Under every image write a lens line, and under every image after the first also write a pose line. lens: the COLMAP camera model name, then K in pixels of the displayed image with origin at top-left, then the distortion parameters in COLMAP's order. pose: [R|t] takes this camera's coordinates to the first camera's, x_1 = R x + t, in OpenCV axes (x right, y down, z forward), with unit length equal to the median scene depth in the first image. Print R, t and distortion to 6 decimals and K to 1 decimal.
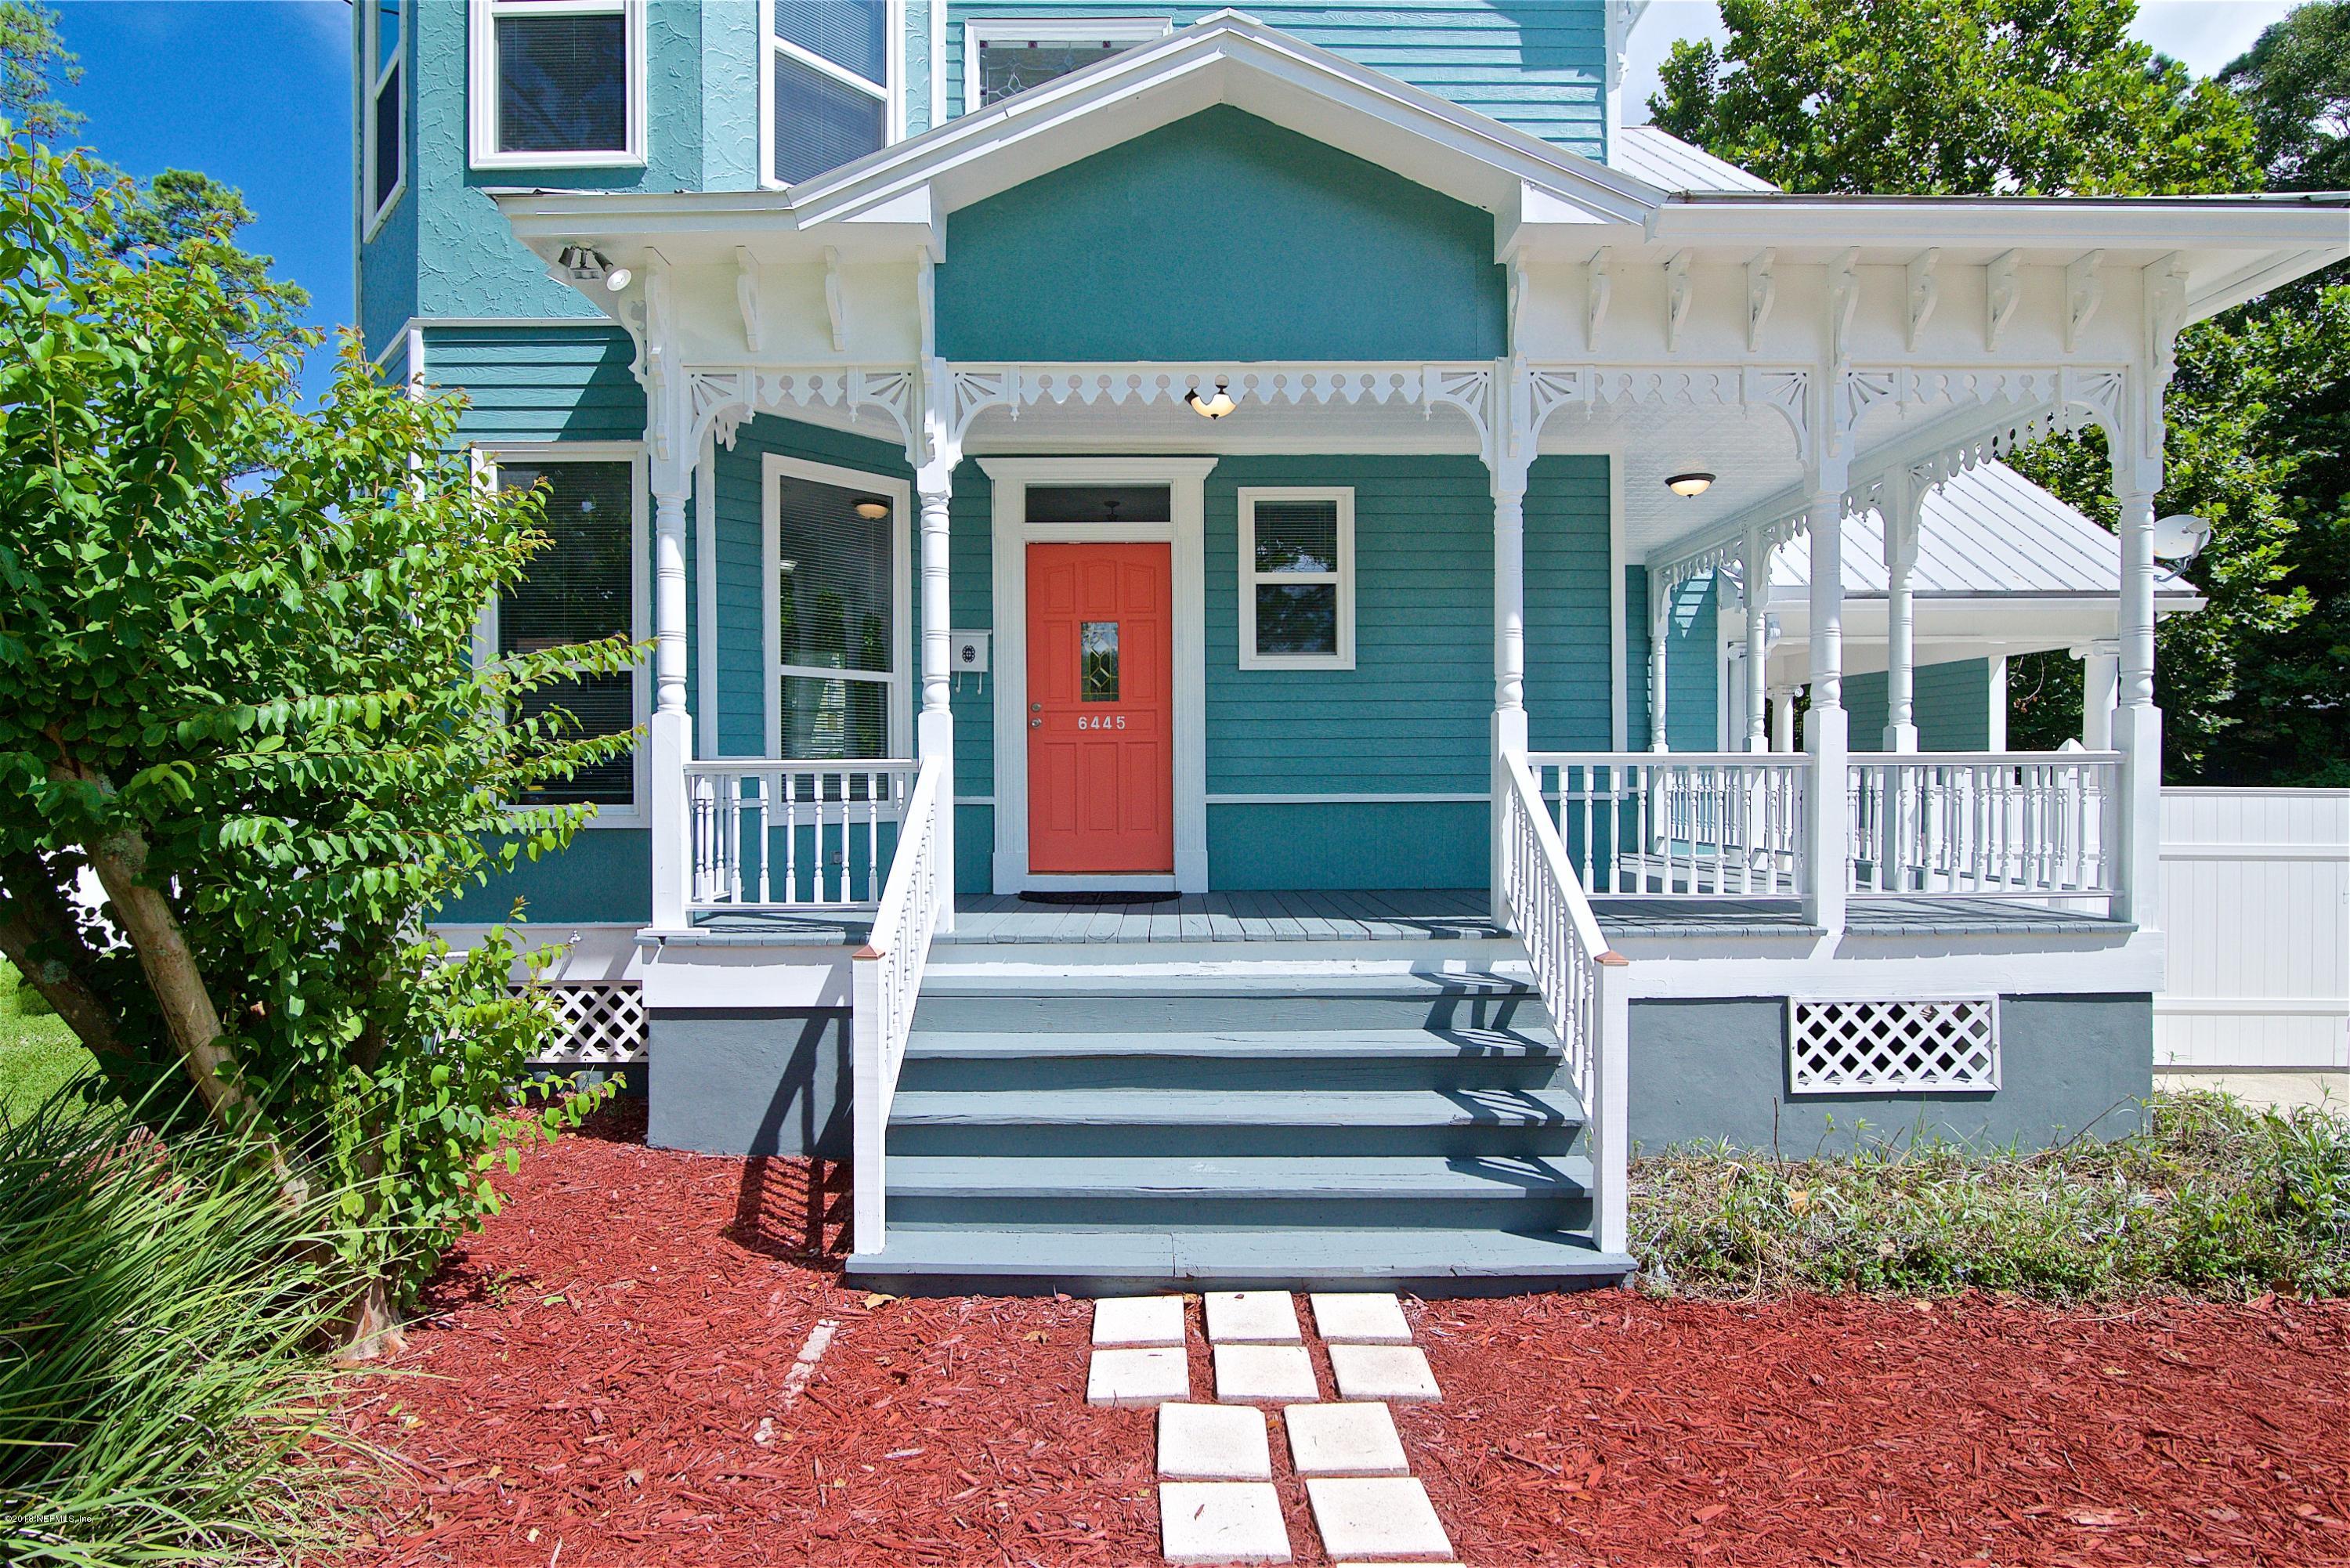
lens RADIAL K [[1153.7, 0, 1174.5], [0, 1153.7, 785.8], [0, 0, 1]] dist [-0.014281, -0.000148]
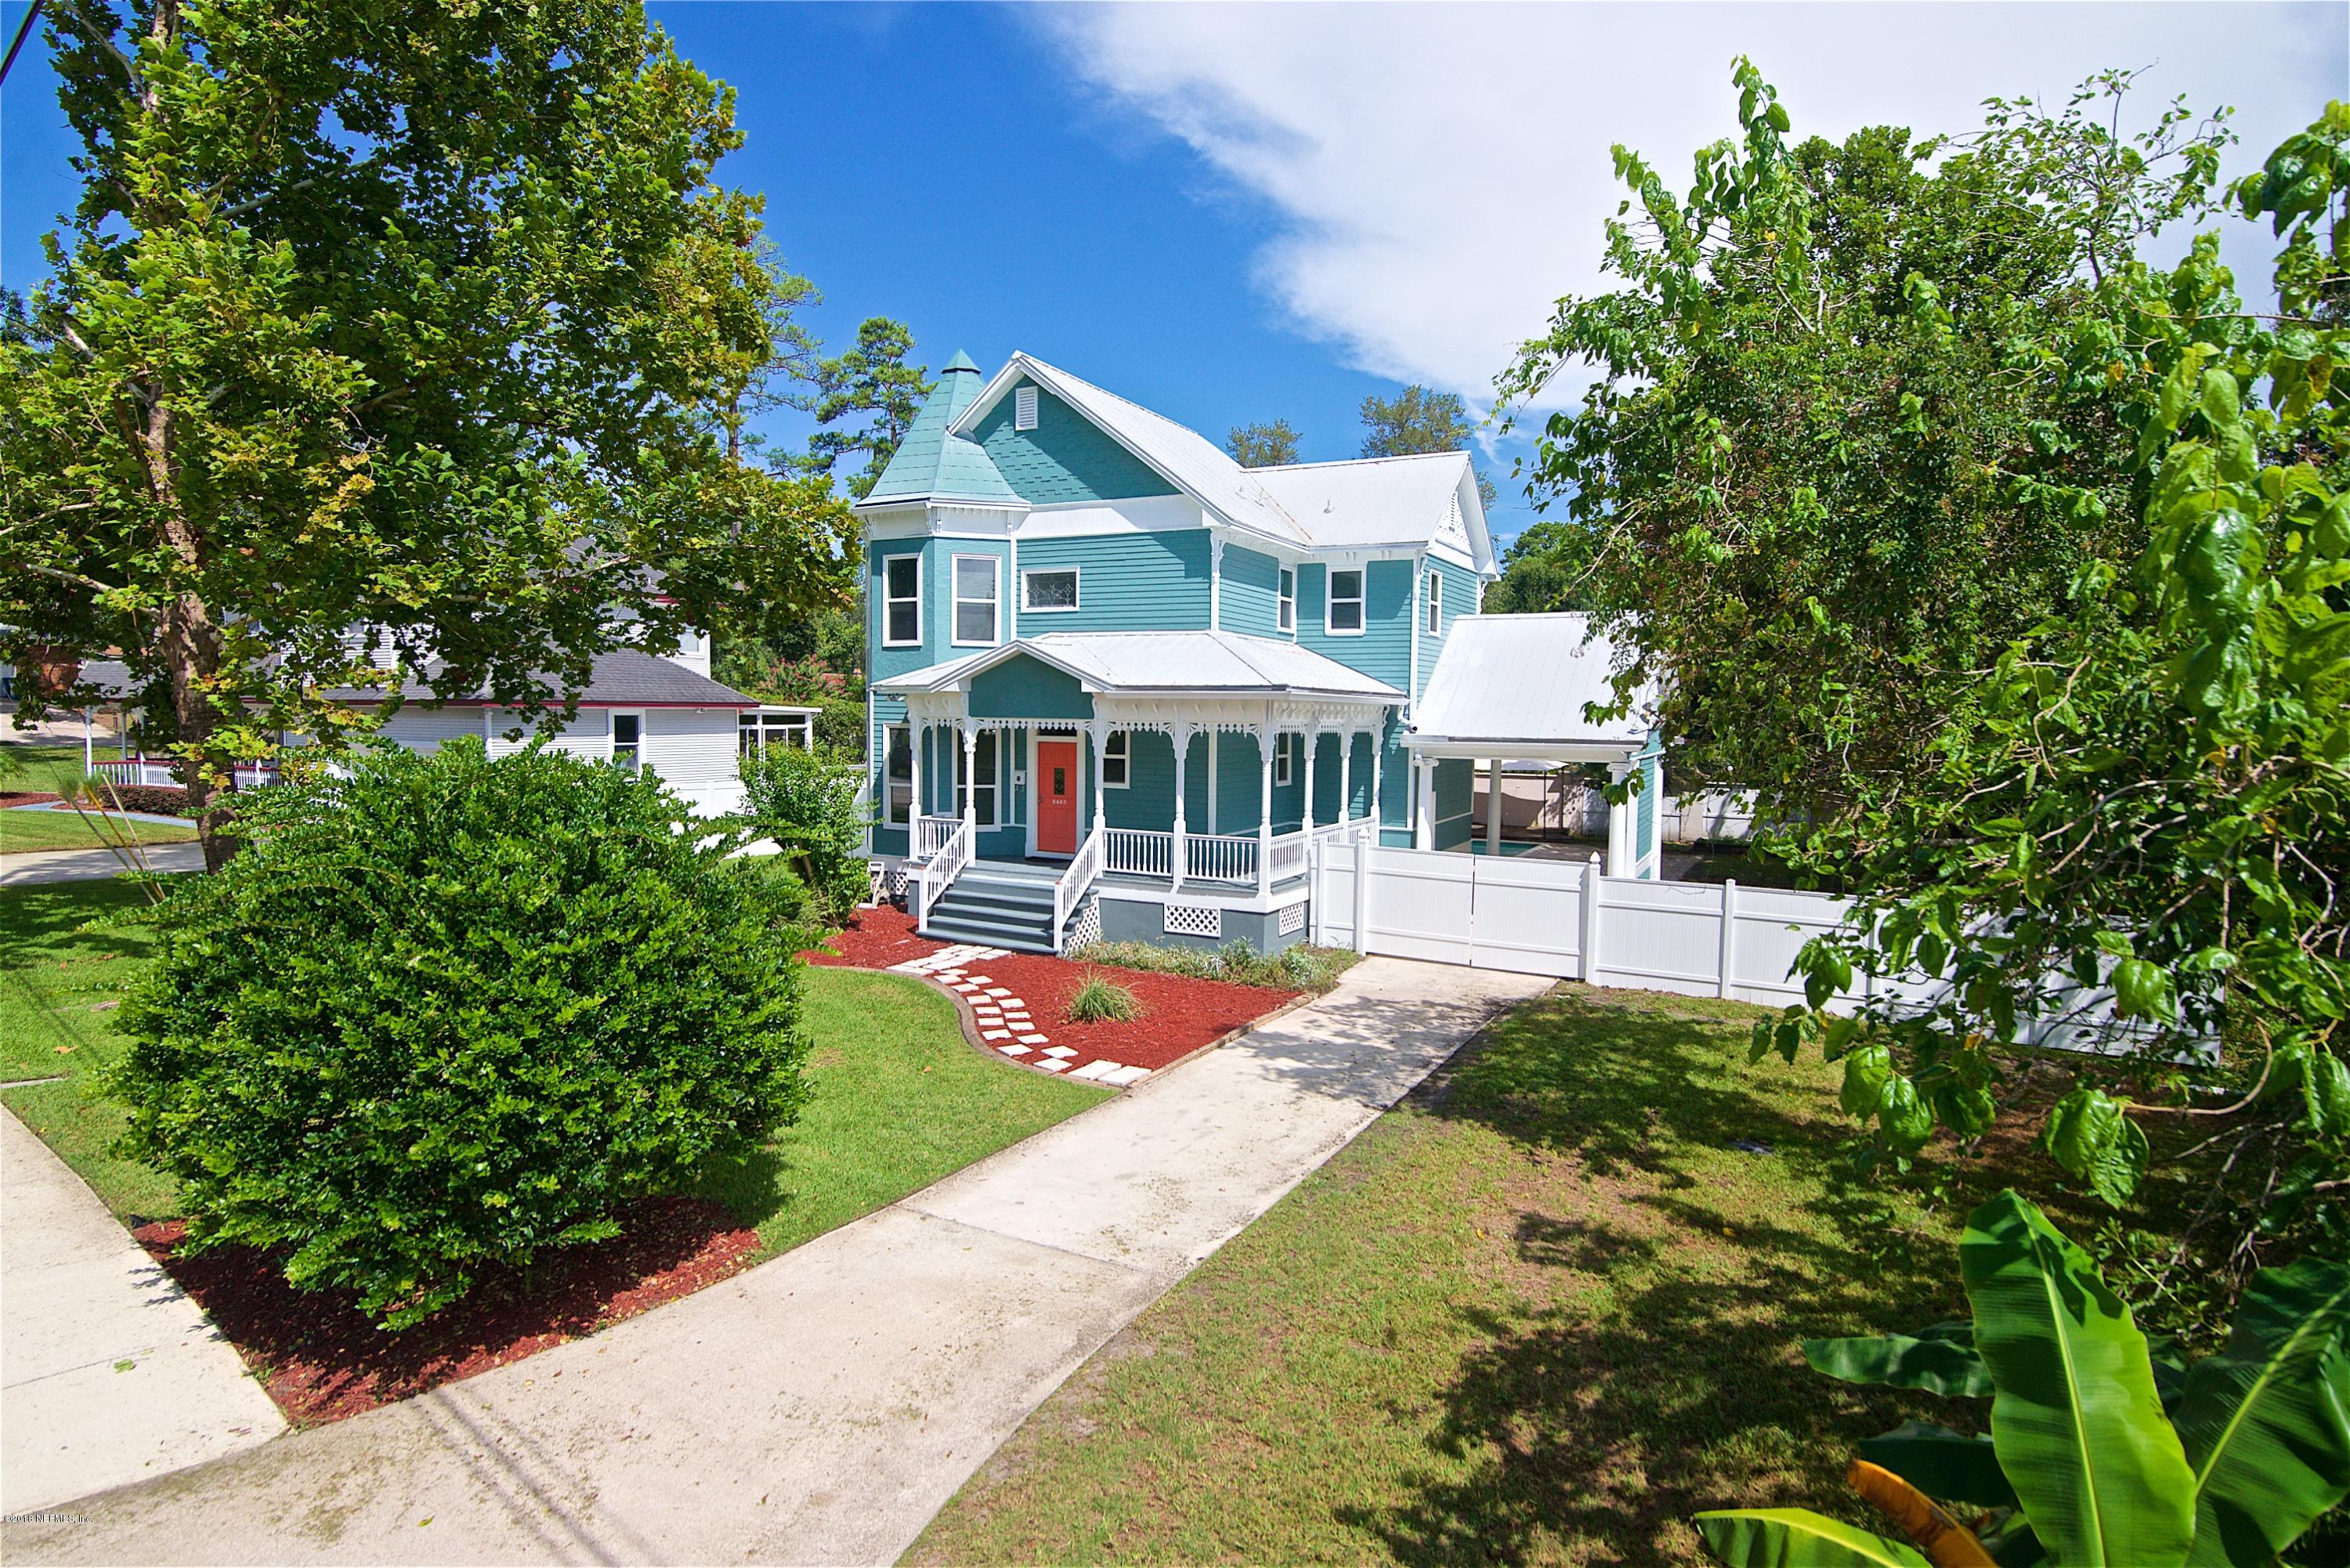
lens RADIAL K [[1246.0, 0, 1175.0], [0, 1246.0, 790.8], [0, 0, 1]] dist [-0.001640, 0.000172]
pose [[0.879056, 0.047223, -0.474373, 2.093016], [-0.021323, 0.997981, 0.059834, -0.342530], [0.476241, -0.042482, 0.878288, -2.044428]]
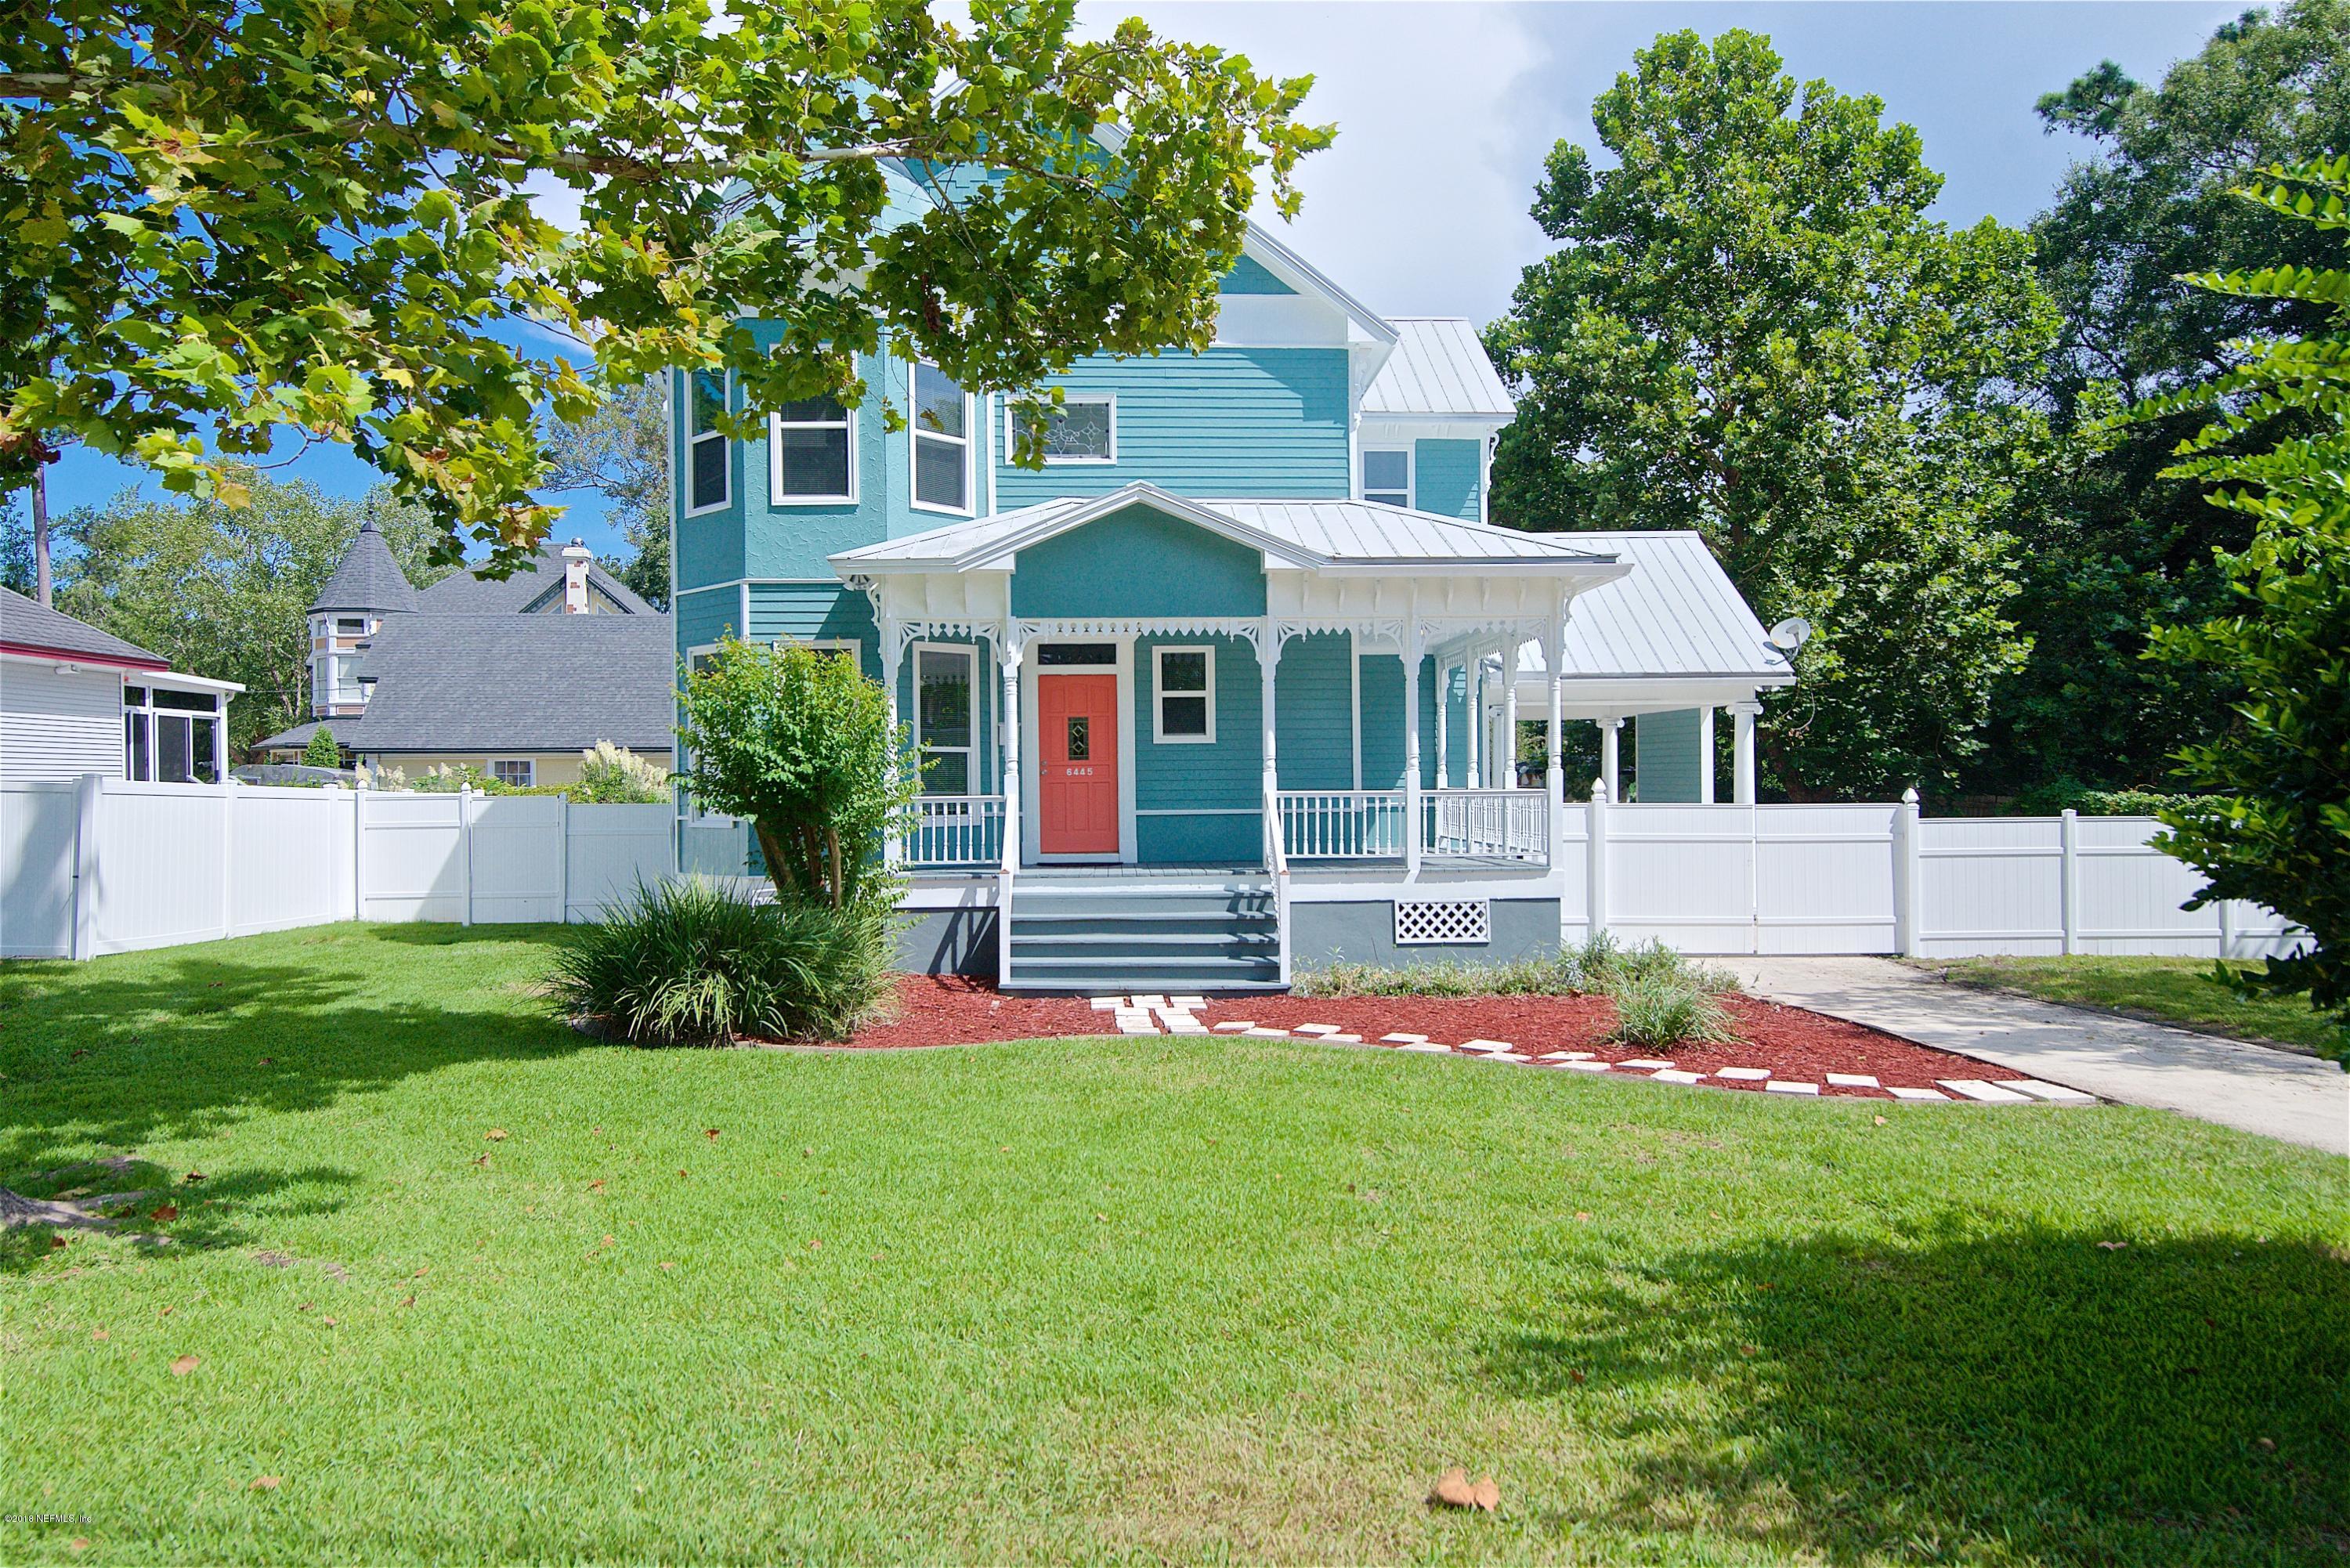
lens RADIAL K [[1519.7, 0, 1175.0], [0, 1519.7, 784.0], [0, 0, 1]] dist [-0.005164, -0.000378]
pose [[0.999350, -0.004422, 0.035790, 0.003195], [0.004657, 0.999968, -0.006506, -0.022285], [-0.035760, 0.006668, 0.999338, -1.738789]]
